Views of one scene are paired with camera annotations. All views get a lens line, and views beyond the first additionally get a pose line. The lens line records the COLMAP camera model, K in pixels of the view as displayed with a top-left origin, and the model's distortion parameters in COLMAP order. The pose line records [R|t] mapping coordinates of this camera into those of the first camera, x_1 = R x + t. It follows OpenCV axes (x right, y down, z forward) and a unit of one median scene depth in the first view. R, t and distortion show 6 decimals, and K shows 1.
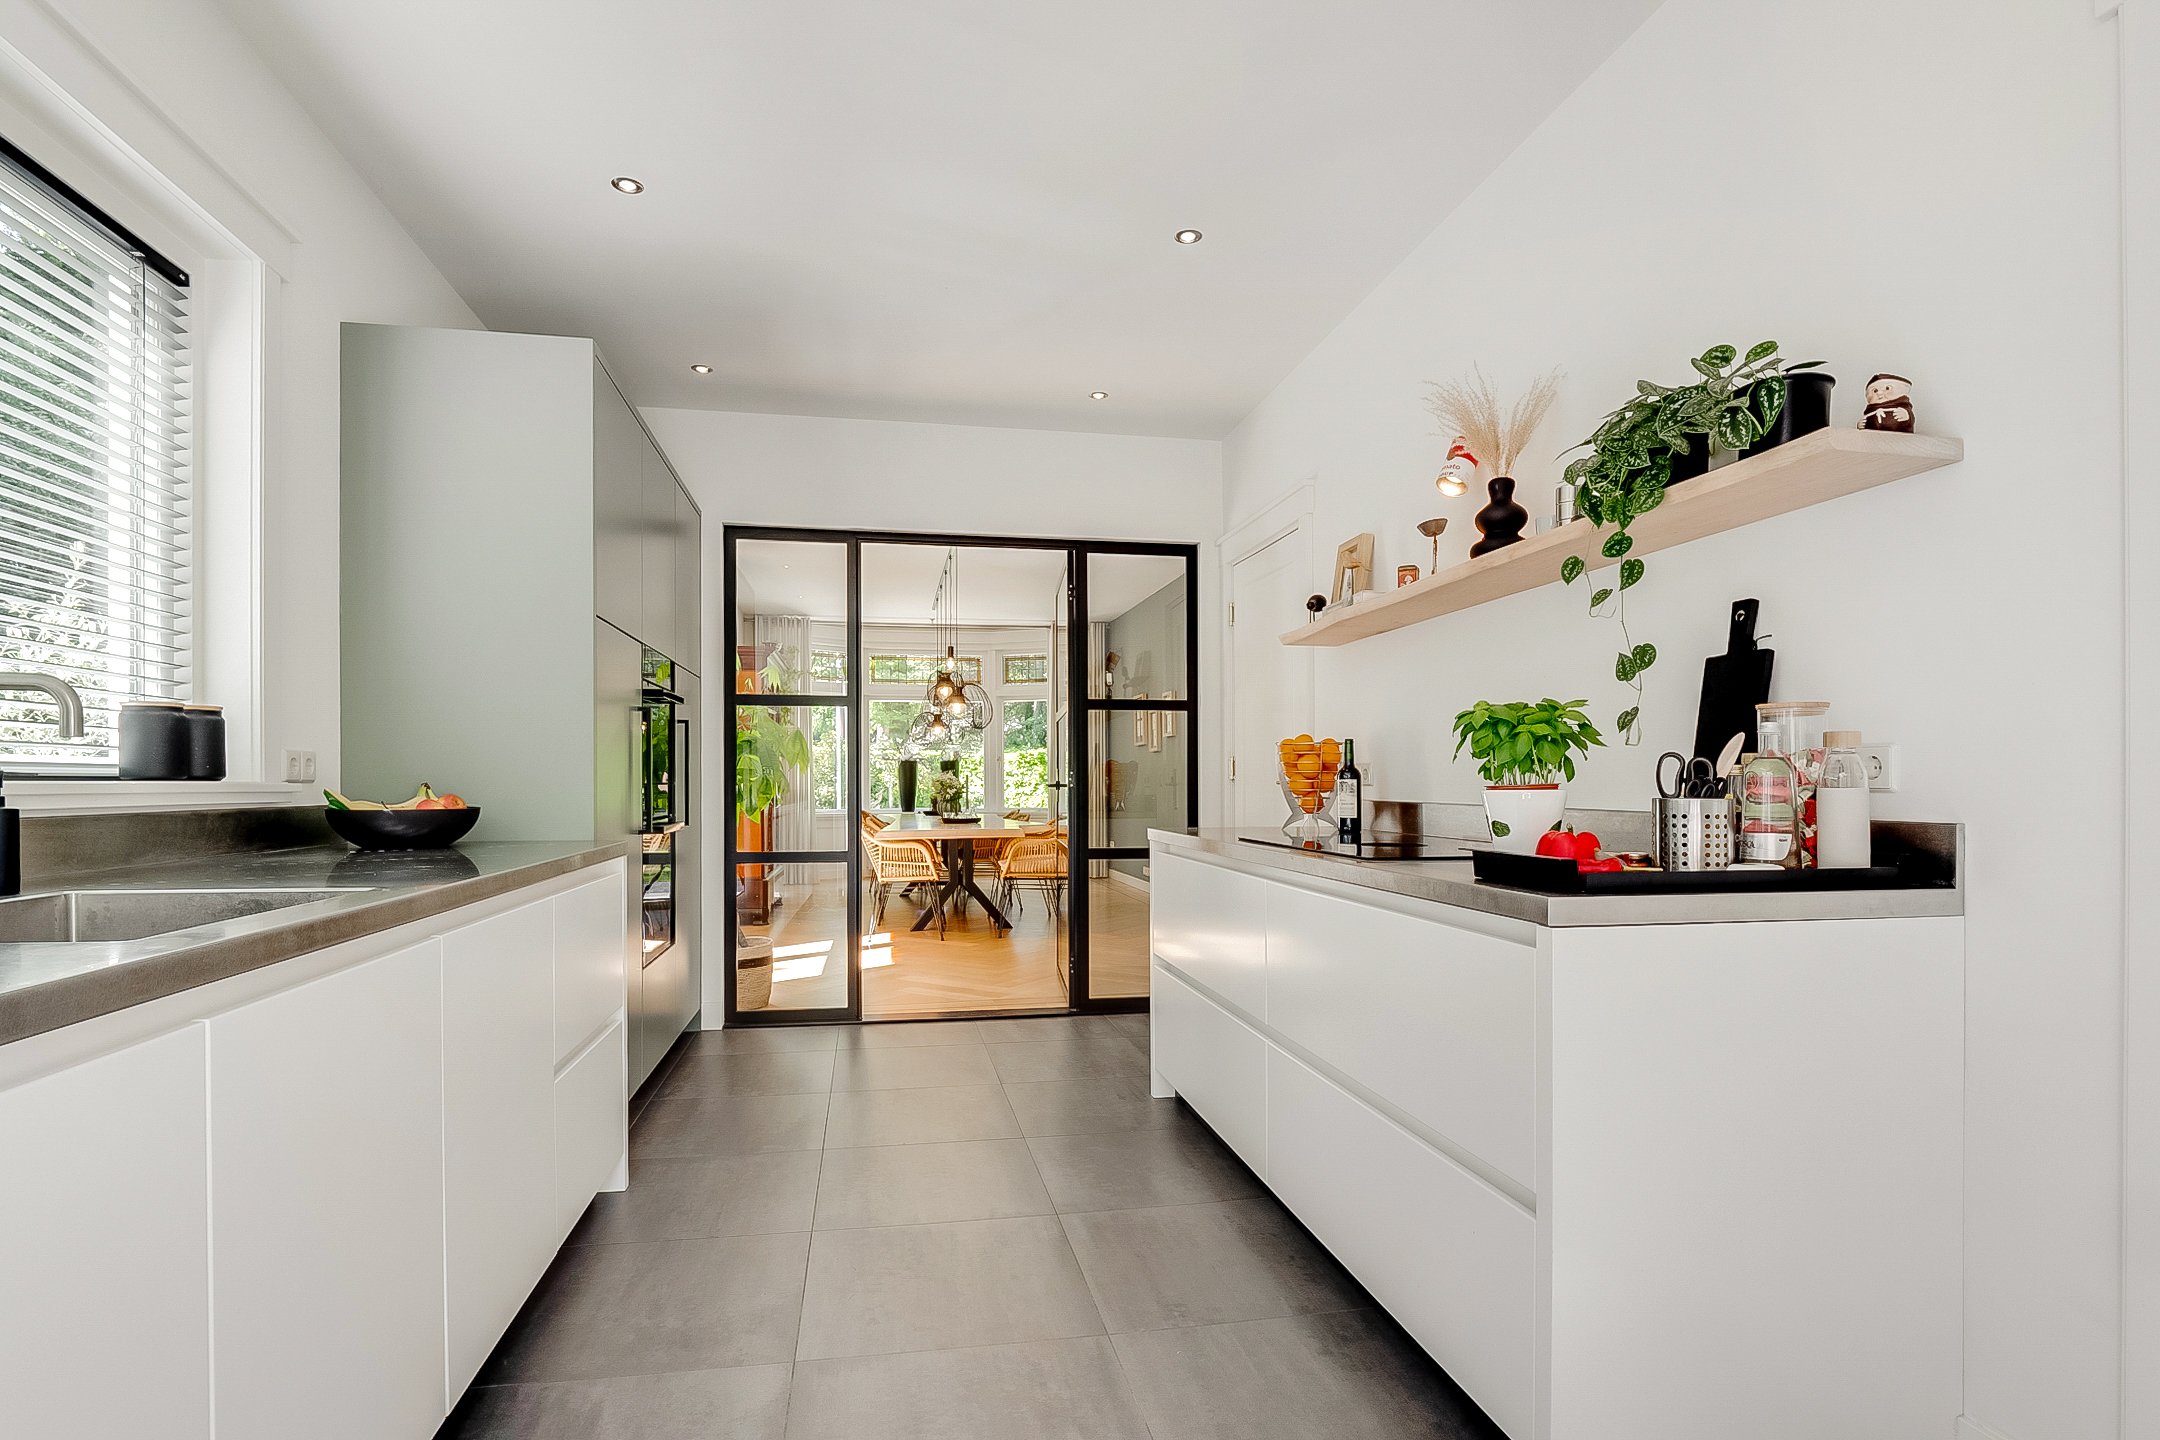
lens RADIAL K [[1092.7, 0, 1091.4], [0, 1092.7, 784.4], [0, 0, 1]] dist [-0.000730, -0.003125]
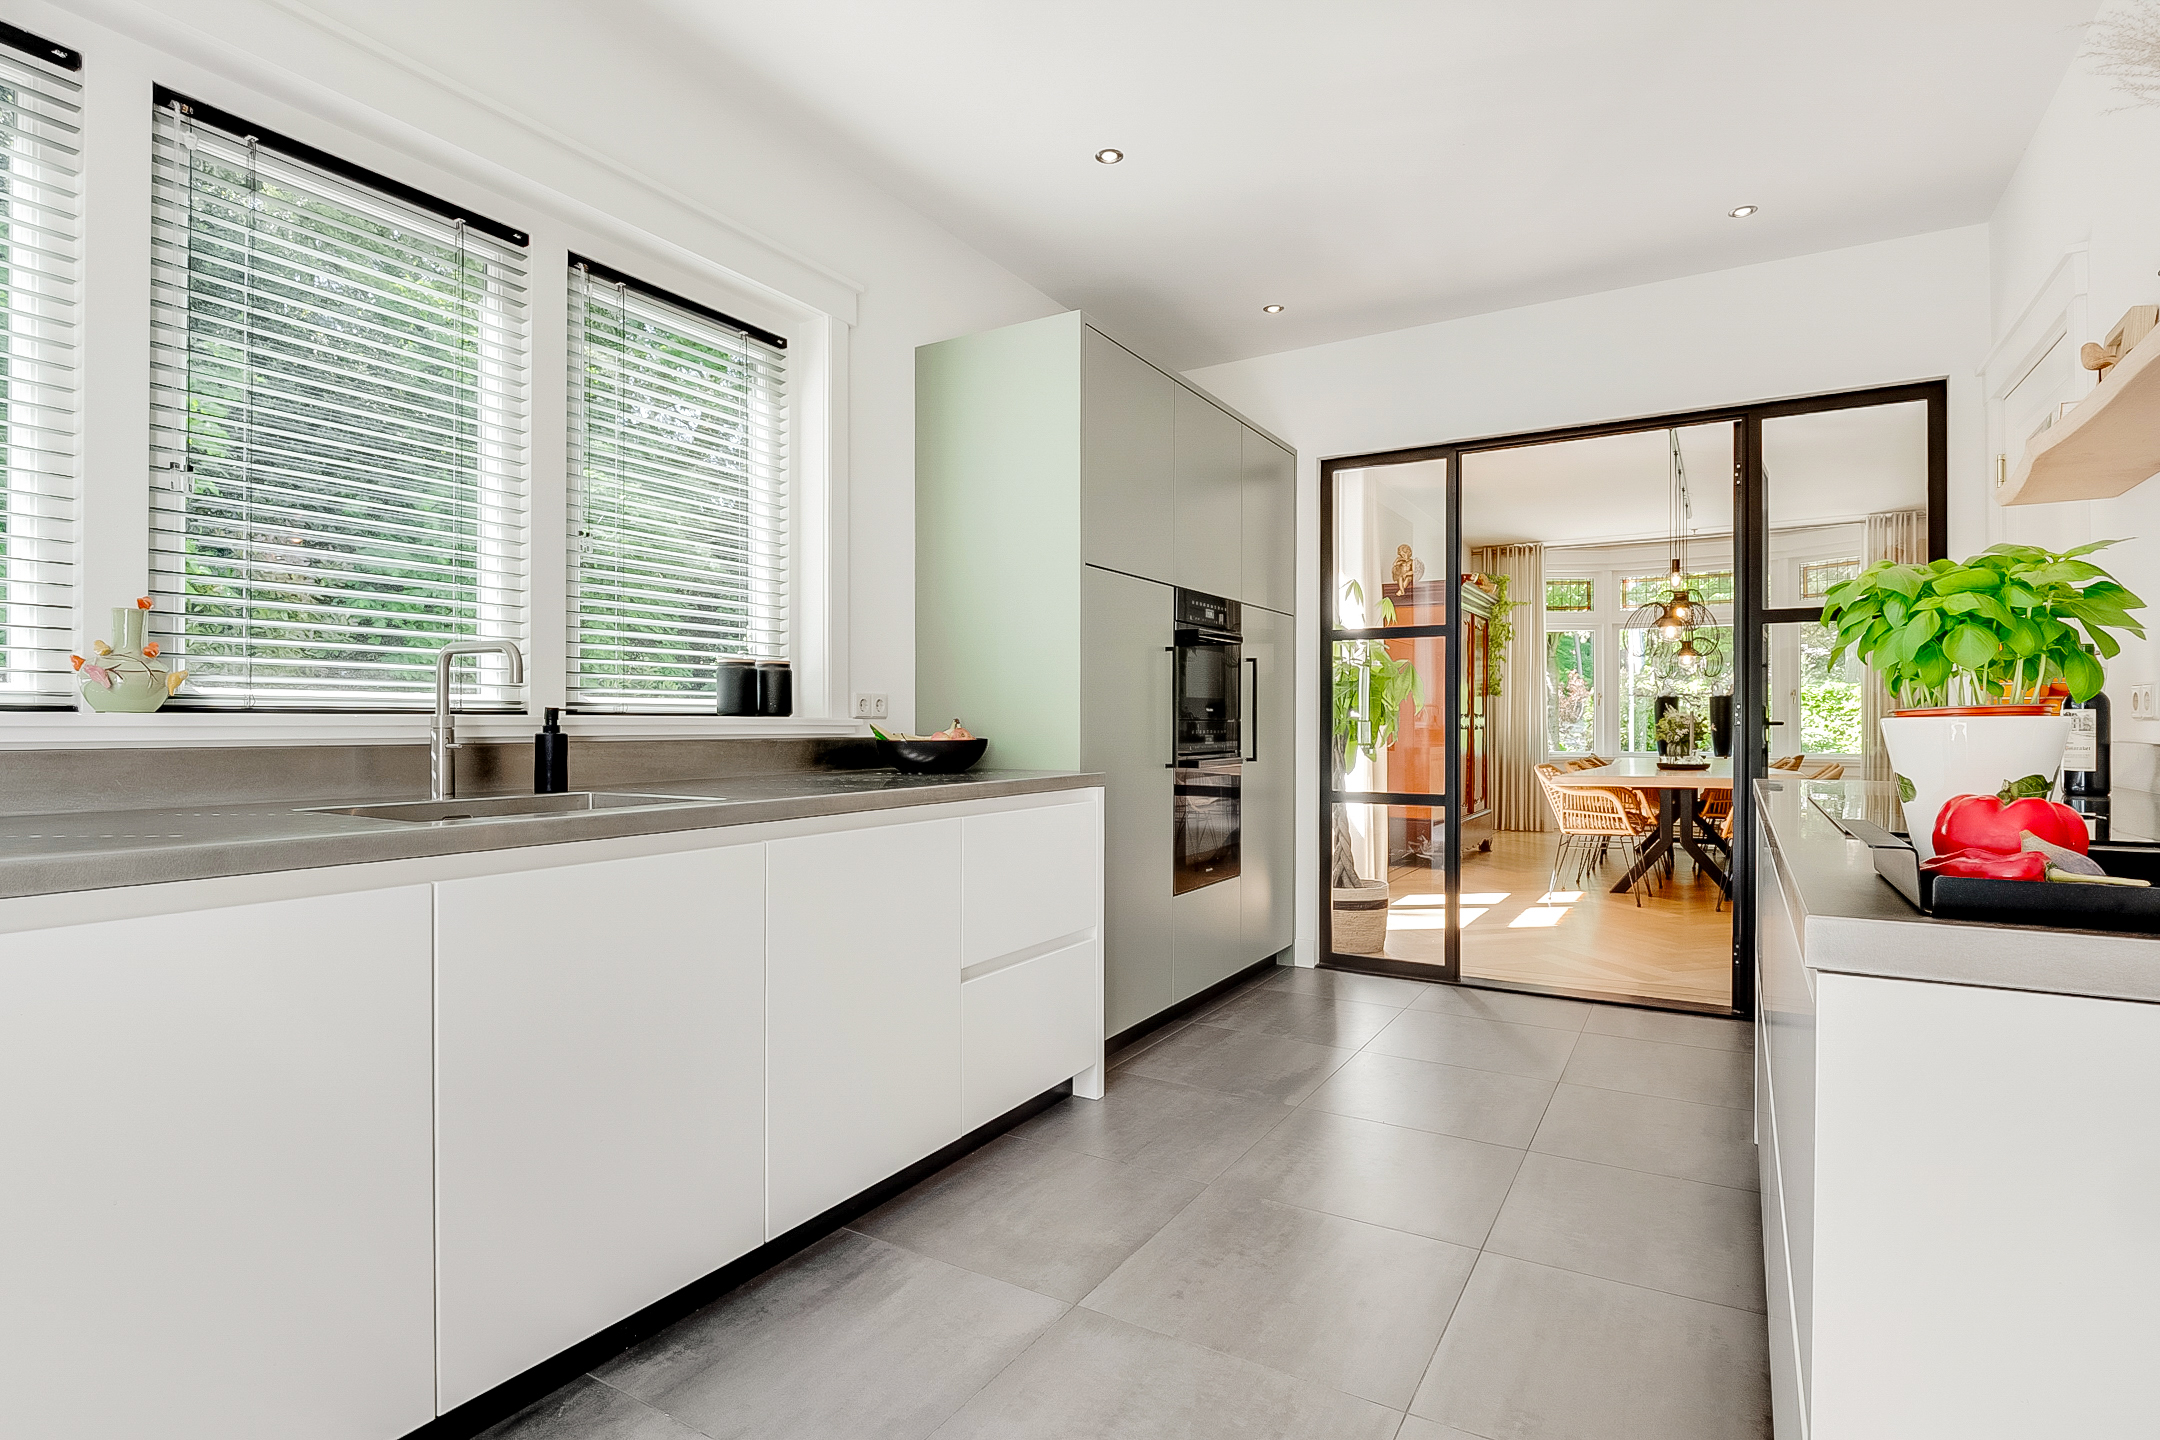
lens RADIAL K [[1092.7, 0, 1076.7], [0, 1092.7, 729.5], [0, 0, 1]] dist [-0.000730, -0.003125]
pose [[0.743872, 0.002510, -0.668318, 0.194881], [-0.000227, 0.999994, 0.003502, 0.004155], [0.668323, -0.002453, 0.743868, 0.138398]]
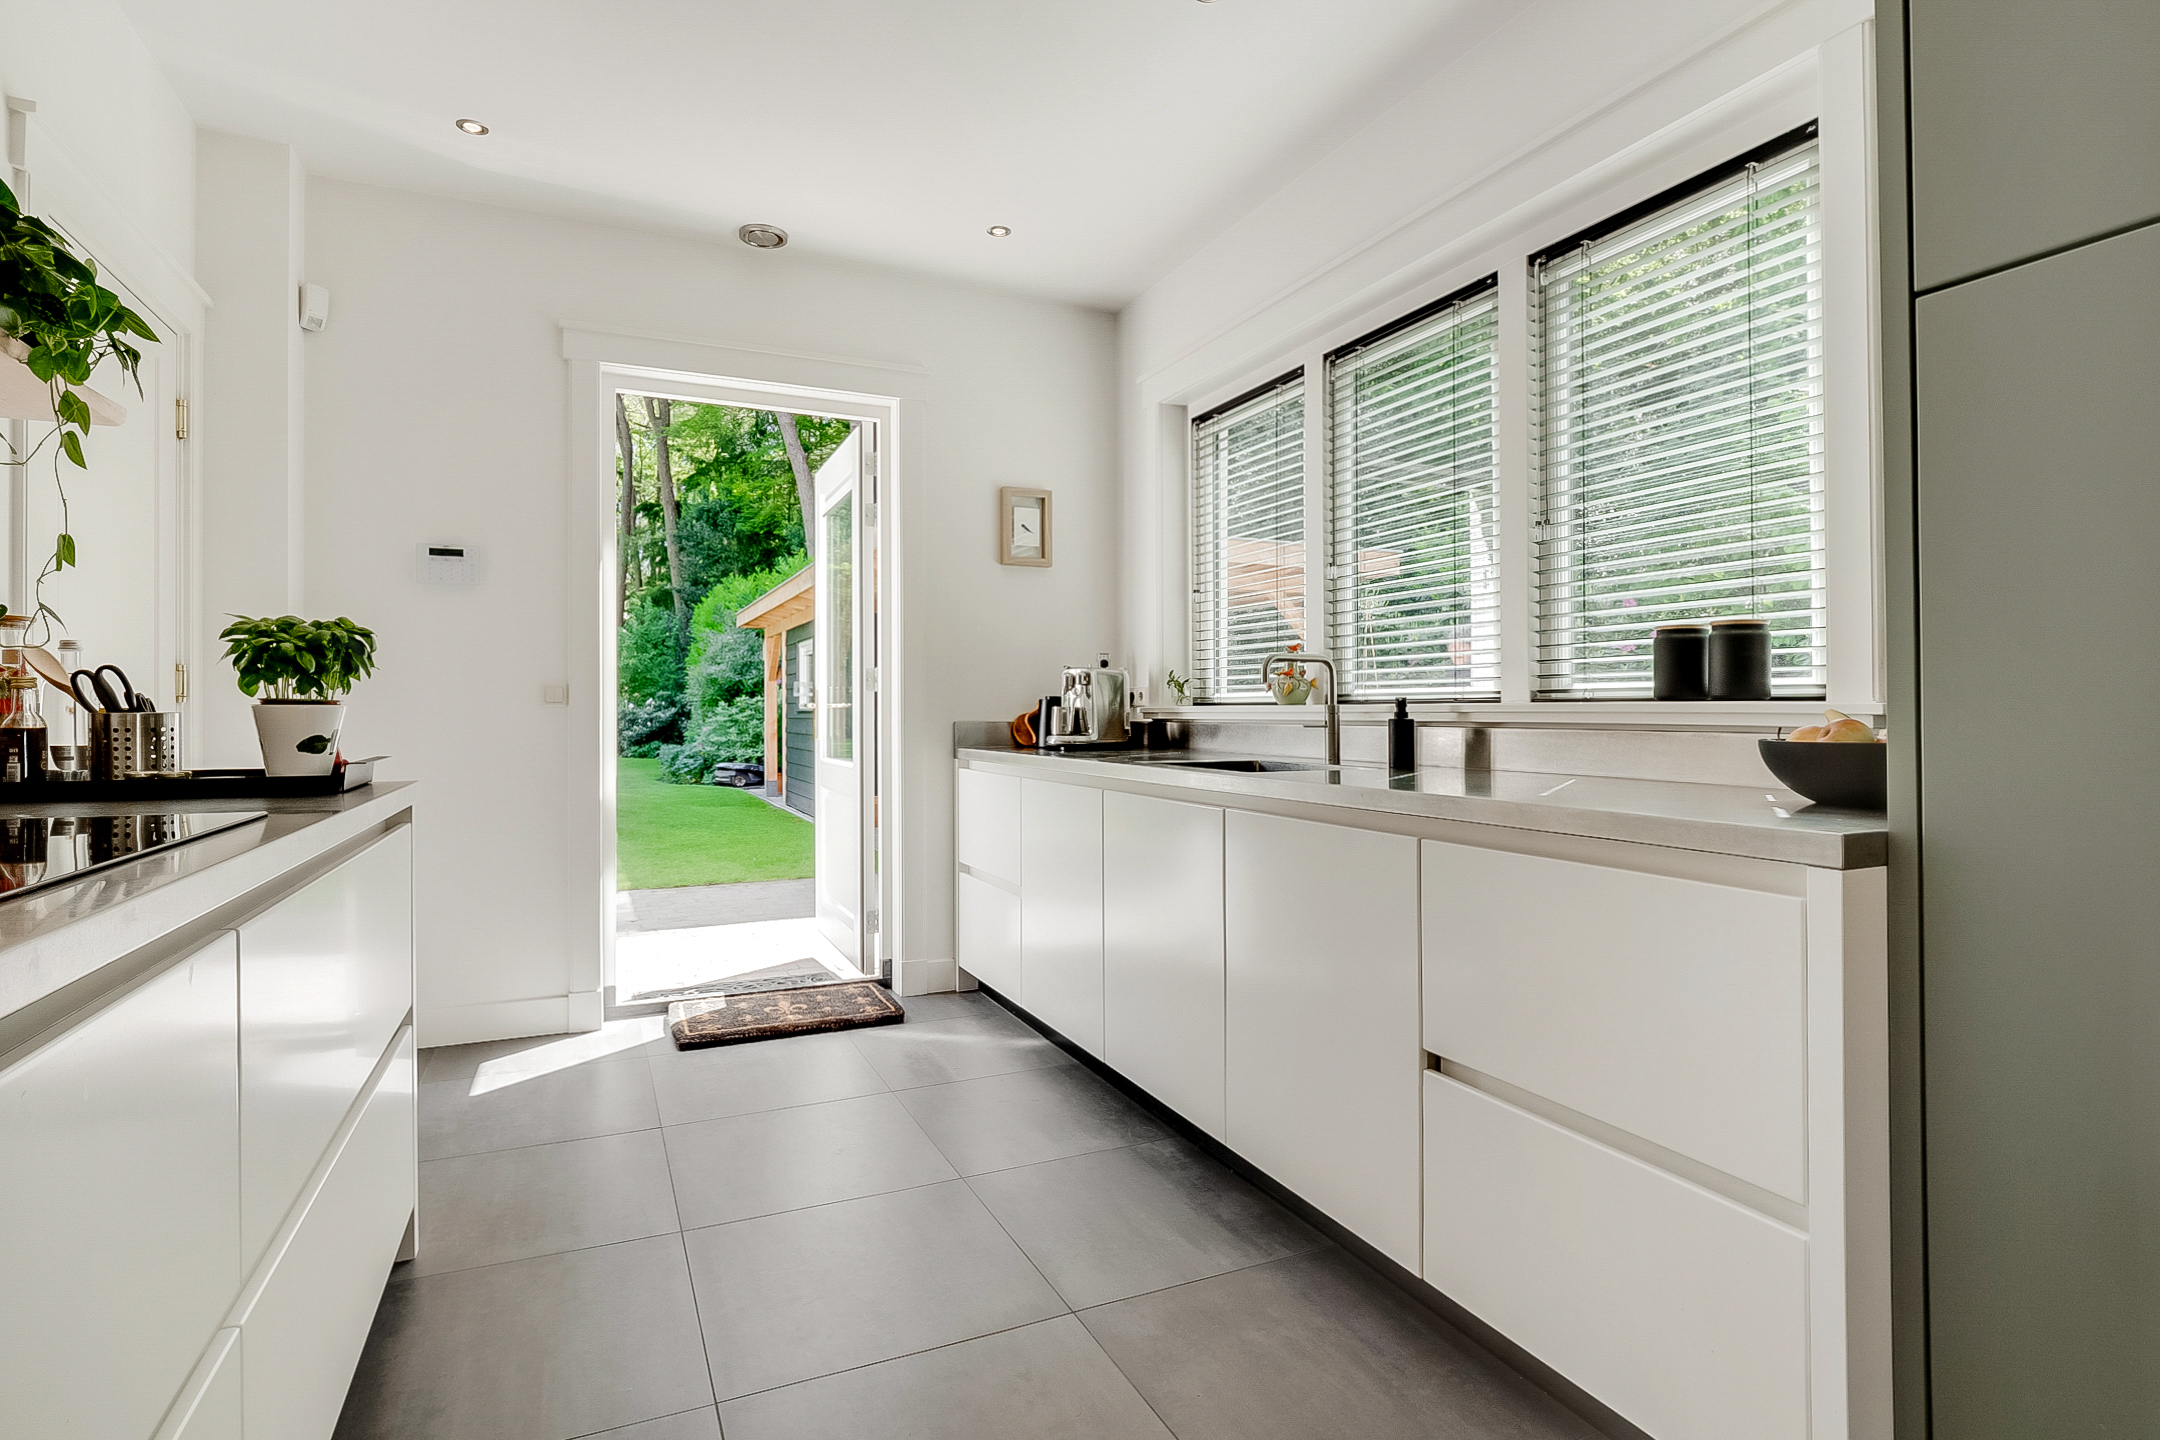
lens RADIAL K [[1092.7, 0, 1075.1], [0, 1092.7, 702.7], [0, 0, 1]] dist [-0.000730, -0.003125]
pose [[-0.973888, -0.001138, -0.227028, -0.028725], [0.000075, 0.999986, -0.005336, 0.001652], [0.227030, -0.005214, -0.973874, 0.979035]]
